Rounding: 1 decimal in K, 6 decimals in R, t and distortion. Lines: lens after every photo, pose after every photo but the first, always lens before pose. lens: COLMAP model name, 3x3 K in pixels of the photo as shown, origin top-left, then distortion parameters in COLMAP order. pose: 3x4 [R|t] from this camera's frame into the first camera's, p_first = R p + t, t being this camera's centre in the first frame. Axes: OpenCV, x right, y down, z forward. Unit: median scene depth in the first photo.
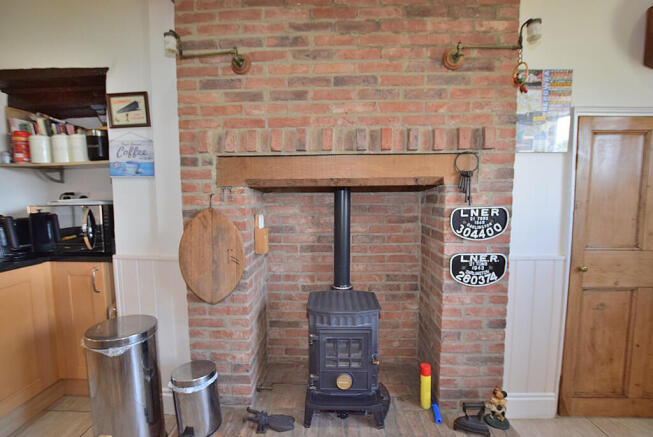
lens RADIAL K [[294.7, 0, 325.0], [0, 294.7, 220.7], [0, 0, 1]] dist [-0.024457, 0.001729]
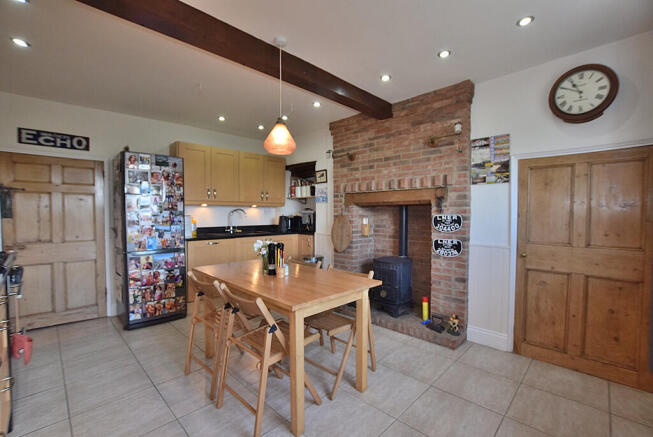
lens RADIAL K [[294.7, 0, 326.3], [0, 294.7, 219.4], [0, 0, 1]] dist [-0.024457, 0.001729]
pose [[0.730545, 0.020401, -0.682560, 1.209845], [-0.055186, 0.998048, -0.029235, 0.079186], [0.680631, 0.059025, 0.730245, -0.905798]]
